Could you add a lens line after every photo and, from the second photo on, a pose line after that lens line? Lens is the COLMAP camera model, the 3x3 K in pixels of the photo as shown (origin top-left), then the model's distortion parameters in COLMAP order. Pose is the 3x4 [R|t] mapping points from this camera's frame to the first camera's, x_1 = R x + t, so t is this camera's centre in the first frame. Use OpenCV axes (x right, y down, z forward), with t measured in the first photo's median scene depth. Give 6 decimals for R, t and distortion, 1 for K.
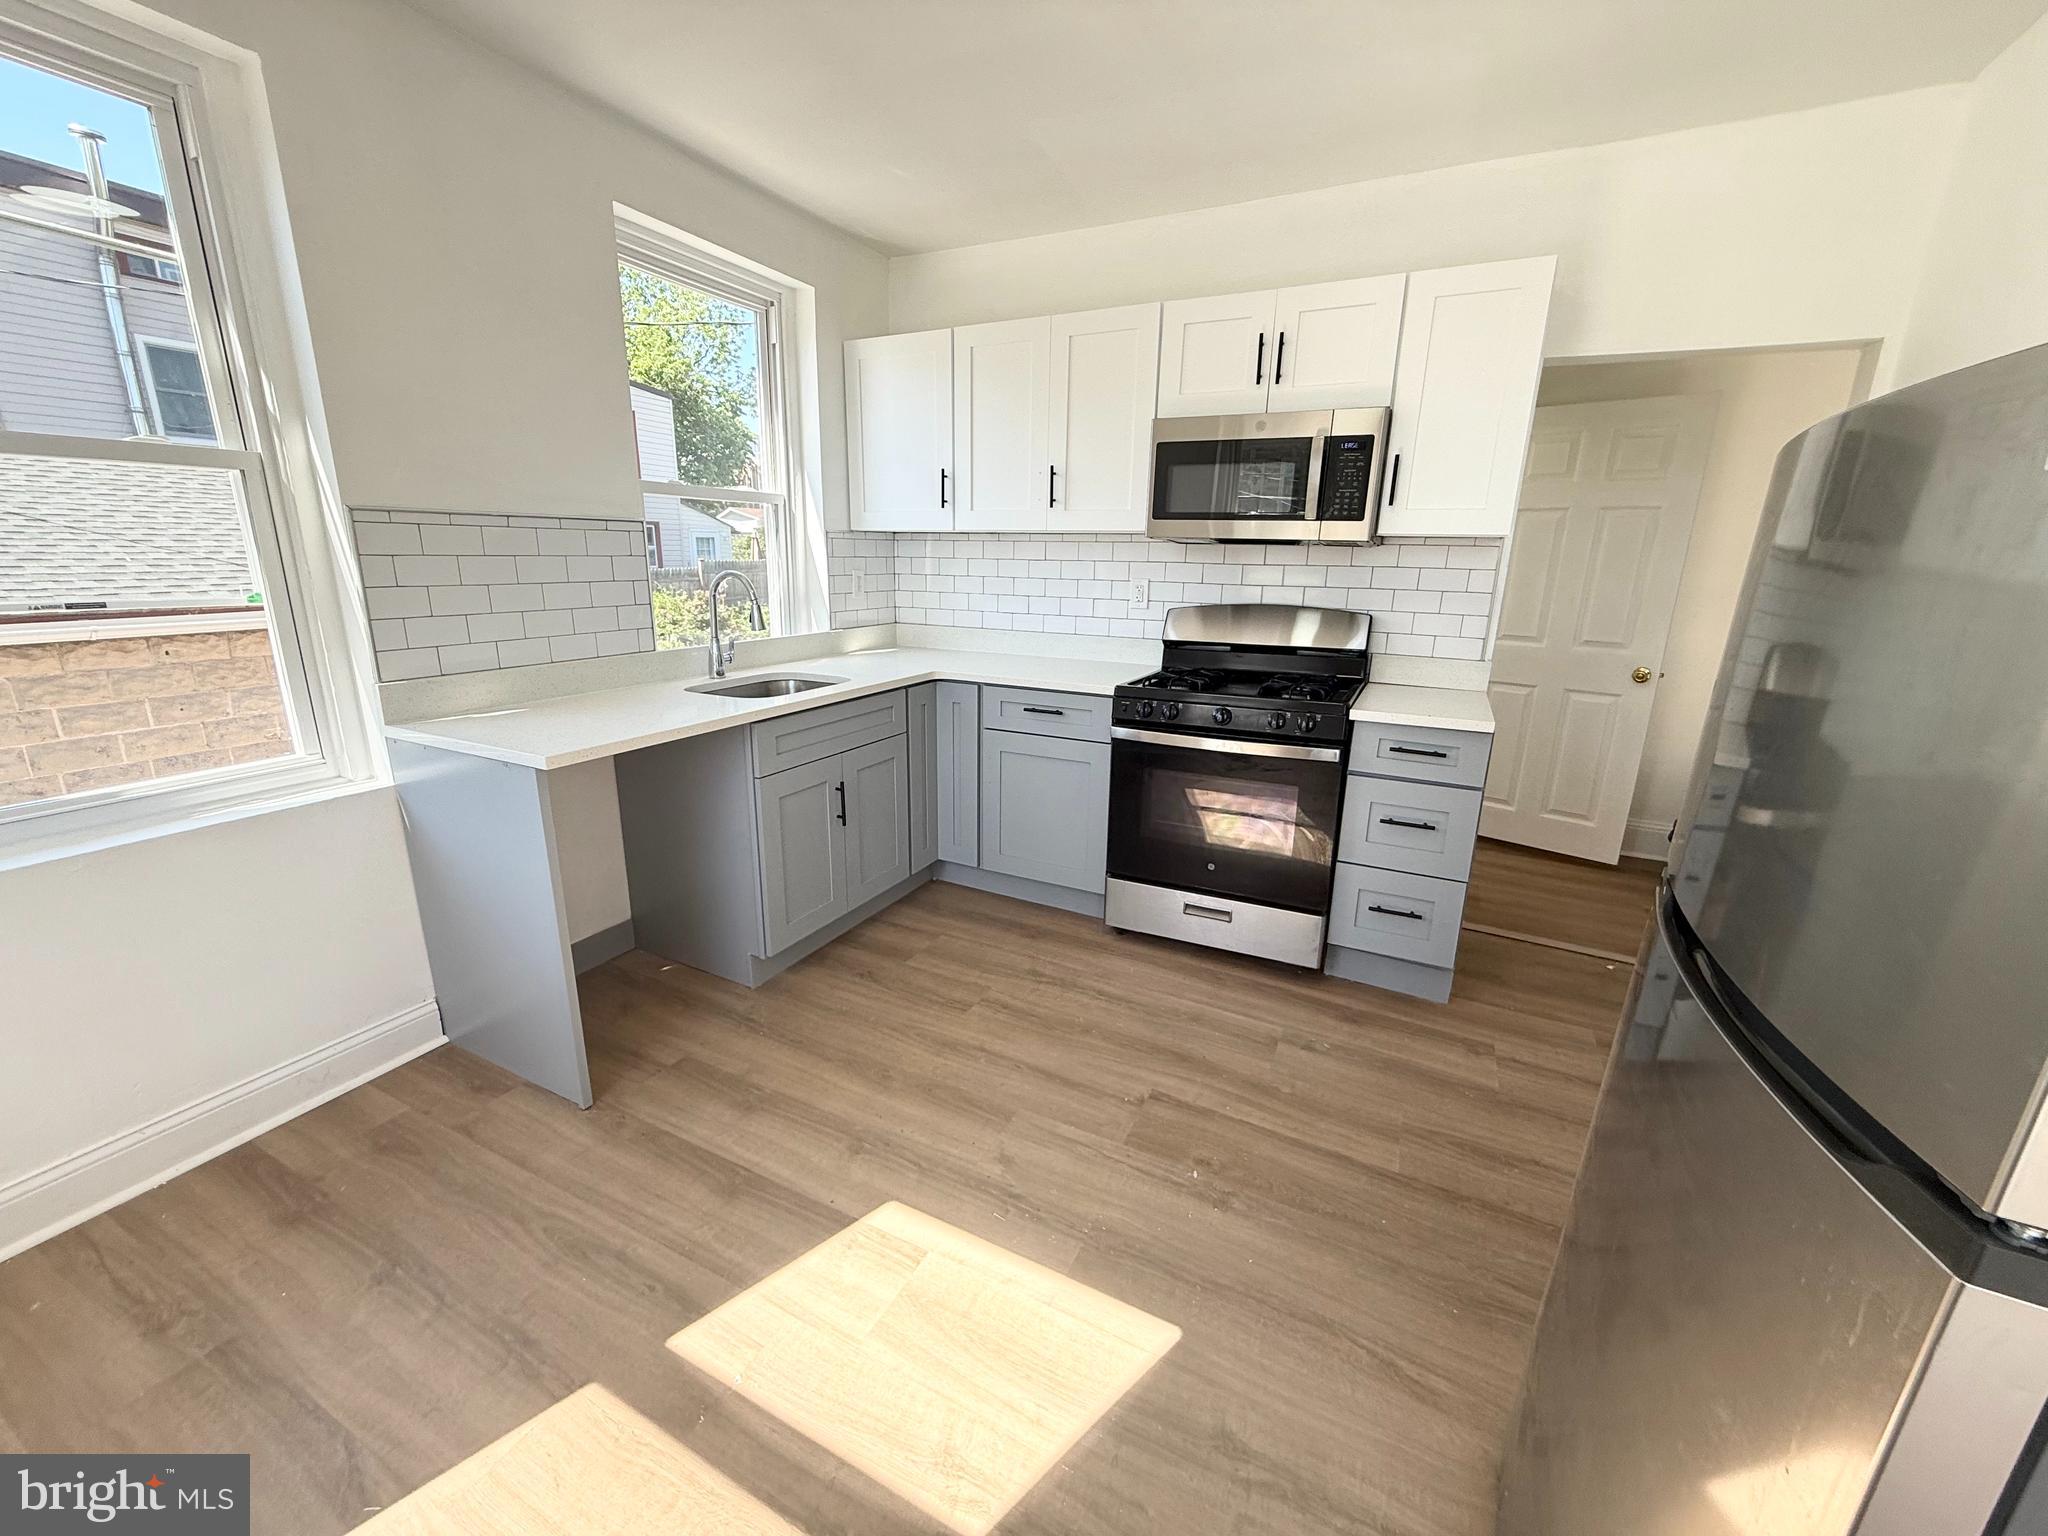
lens RADIAL K [[816.7, 0, 1016.9], [0, 816.7, 764.6], [0, 0, 1]] dist [-0.000522, 0.000471]
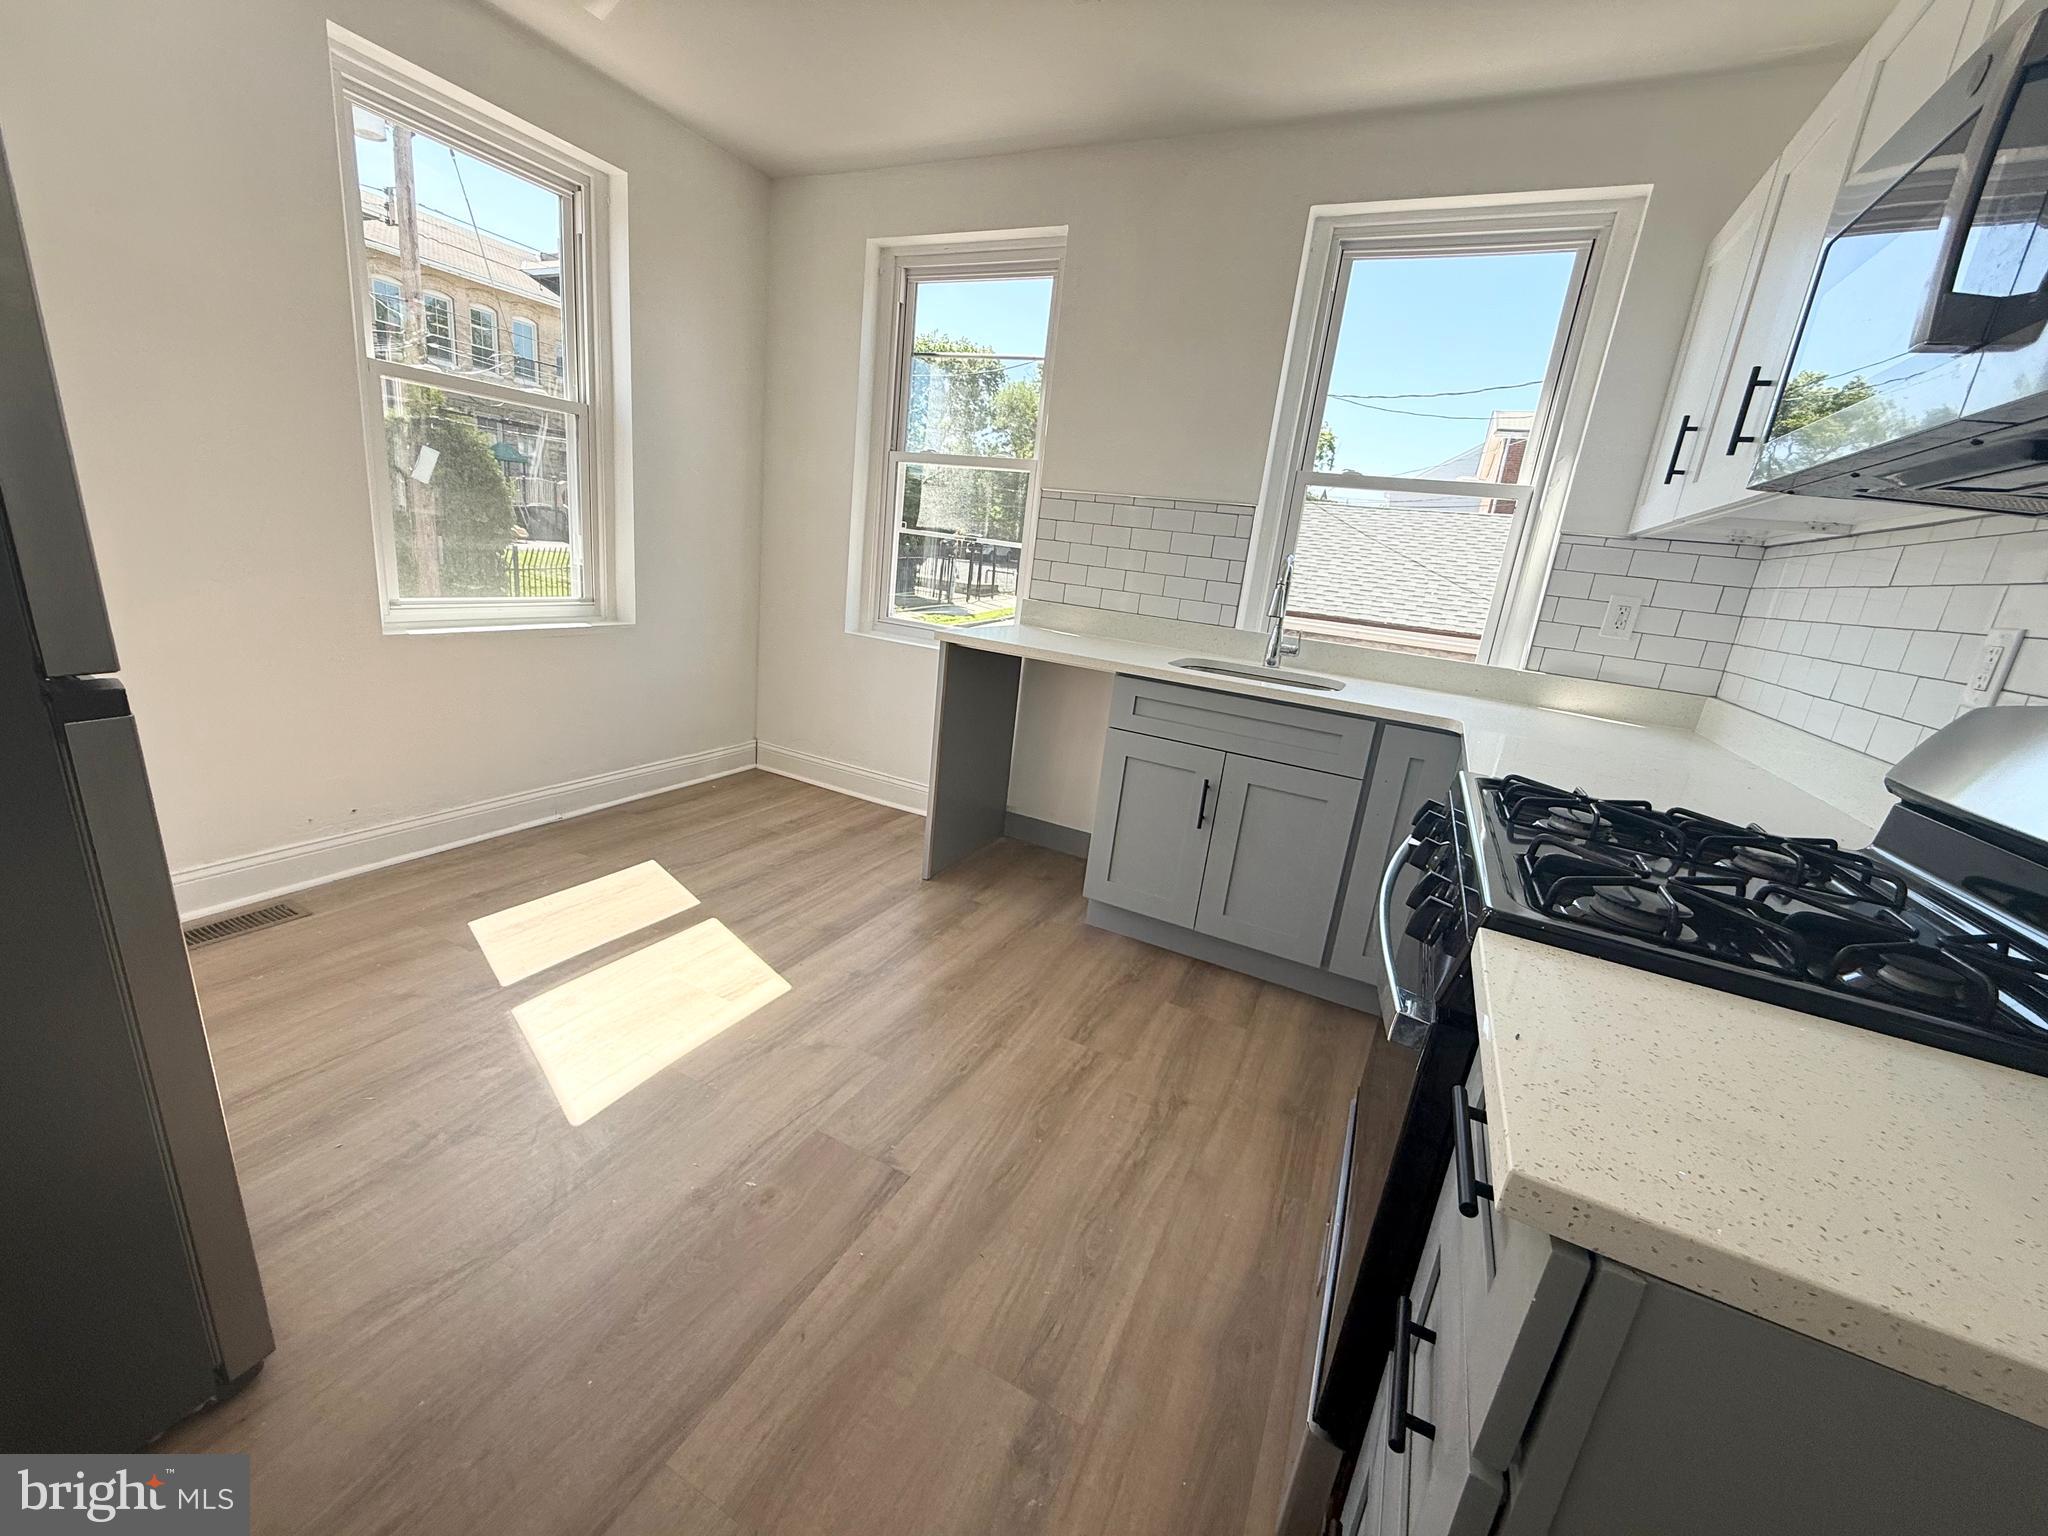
lens RADIAL K [[810.3, 0, 1012.9], [0, 810.3, 761.4], [0, 0, 1]] dist [-0.001515, -0.000035]
pose [[0.004985, 0.243689, -0.969841, 0.664584], [-0.354636, 0.907246, 0.226138, -0.126172], [0.934991, 0.342813, 0.090943, 0.741737]]
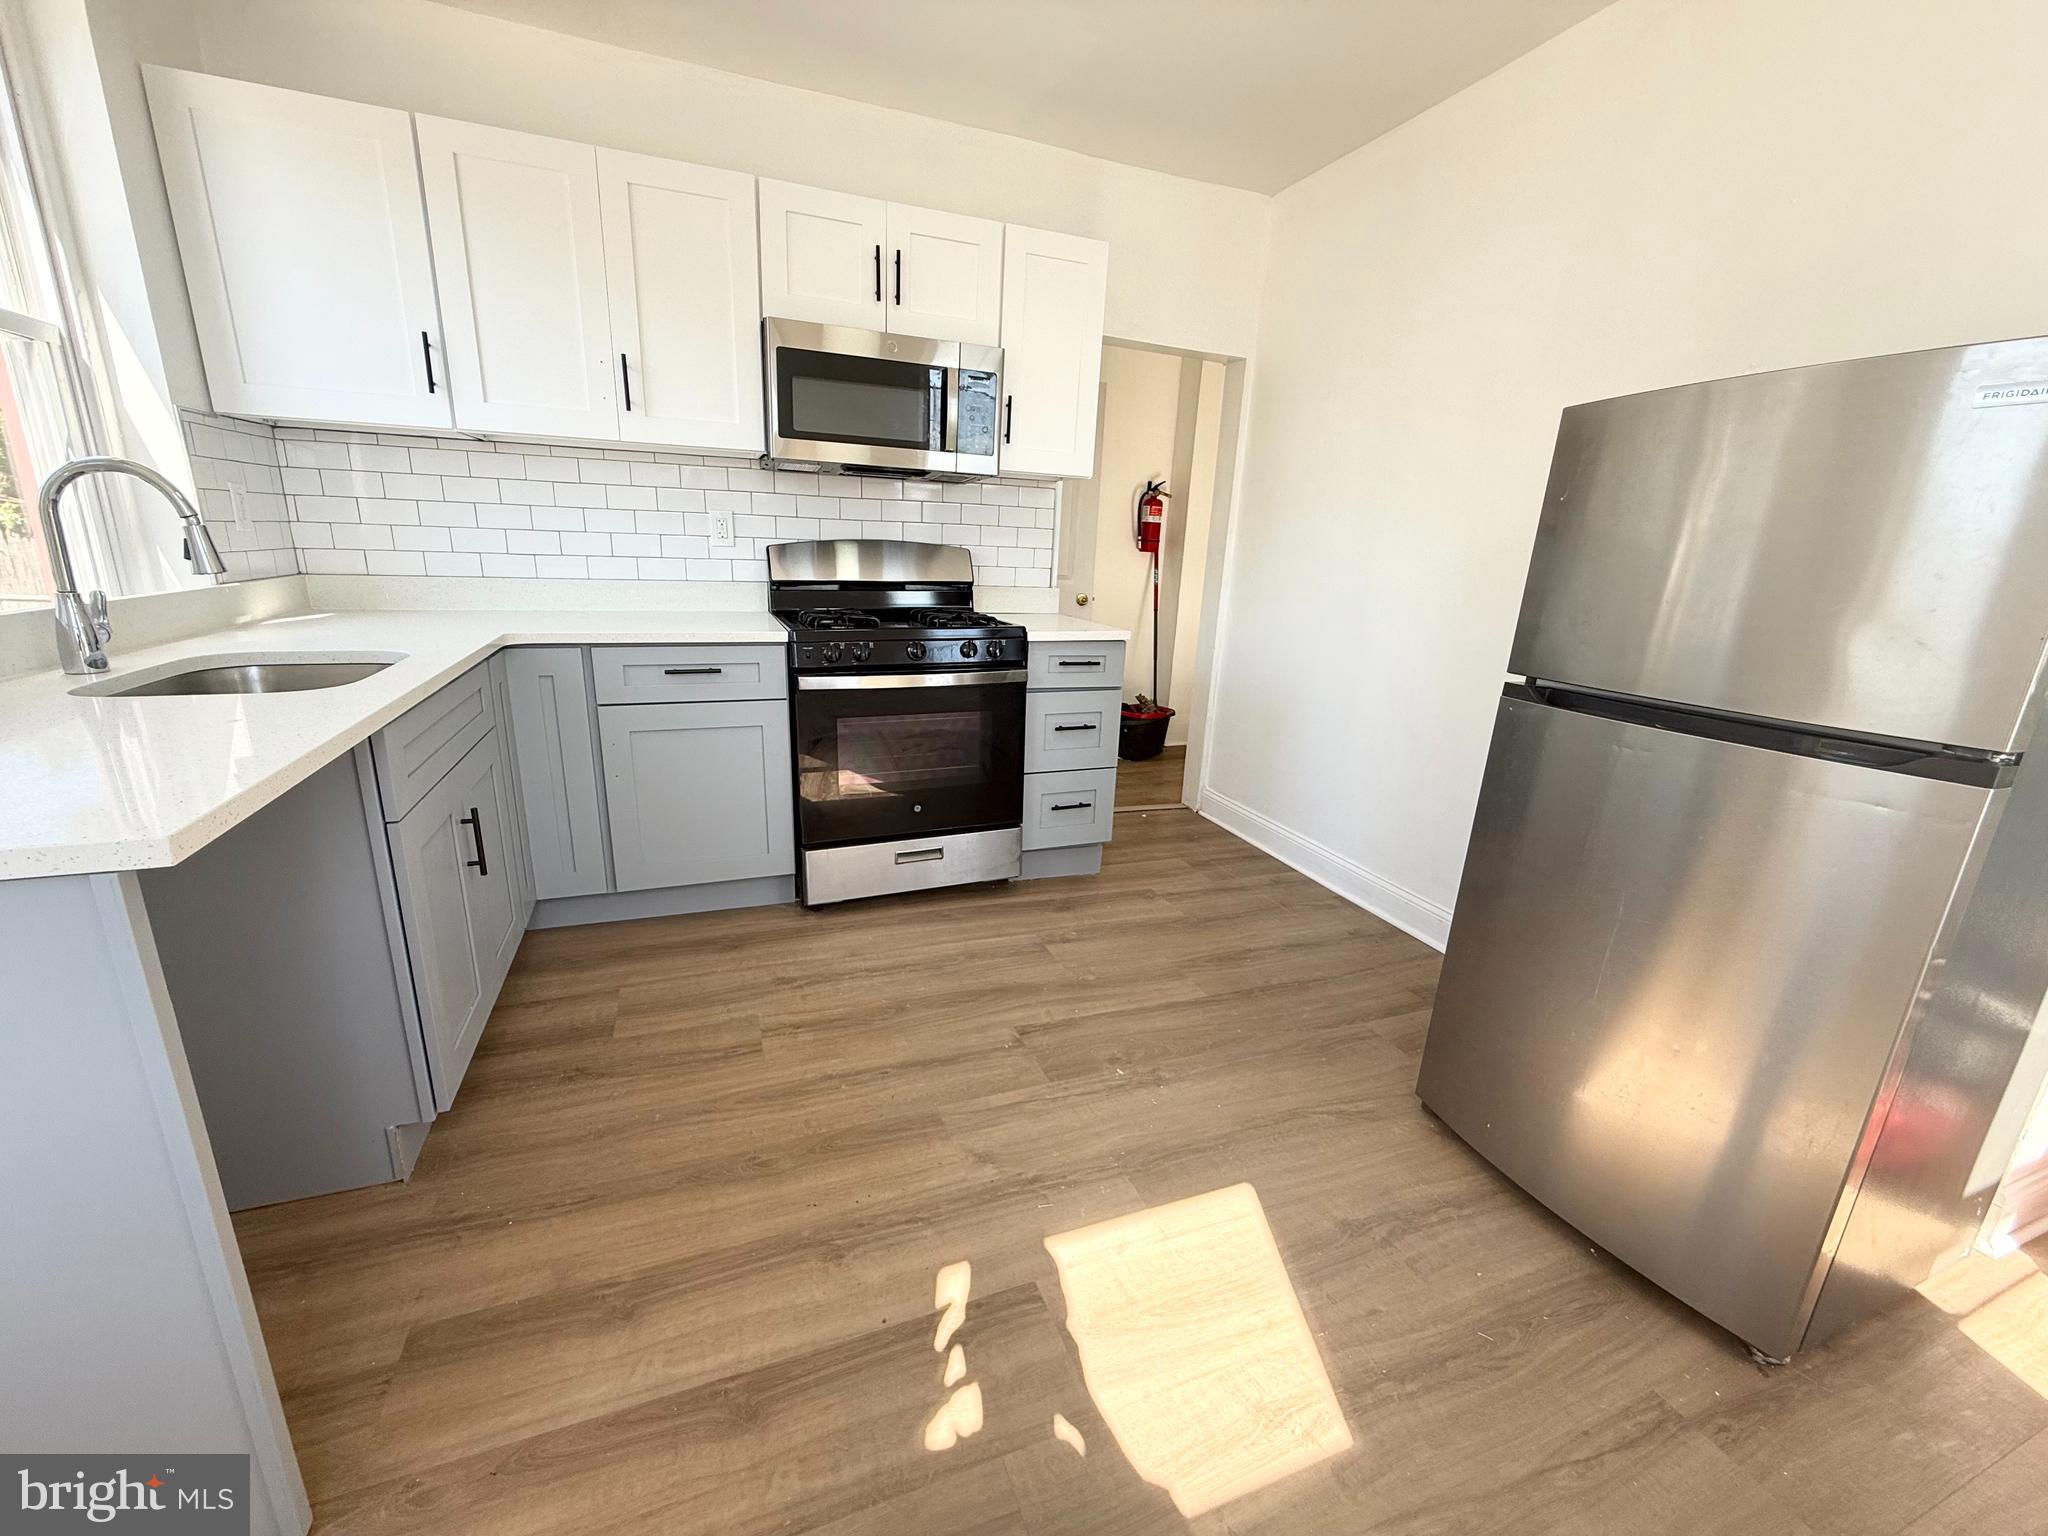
lens RADIAL K [[816.7, 0, 1016.9], [0, 816.7, 764.6], [0, 0, 1]] dist [-0.000522, 0.000471]
pose [[0.668925, -0.189603, 0.718742, -0.396416], [0.159847, 0.980992, 0.110016, -0.015313], [-0.725940, 0.041296, 0.686517, 0.260695]]
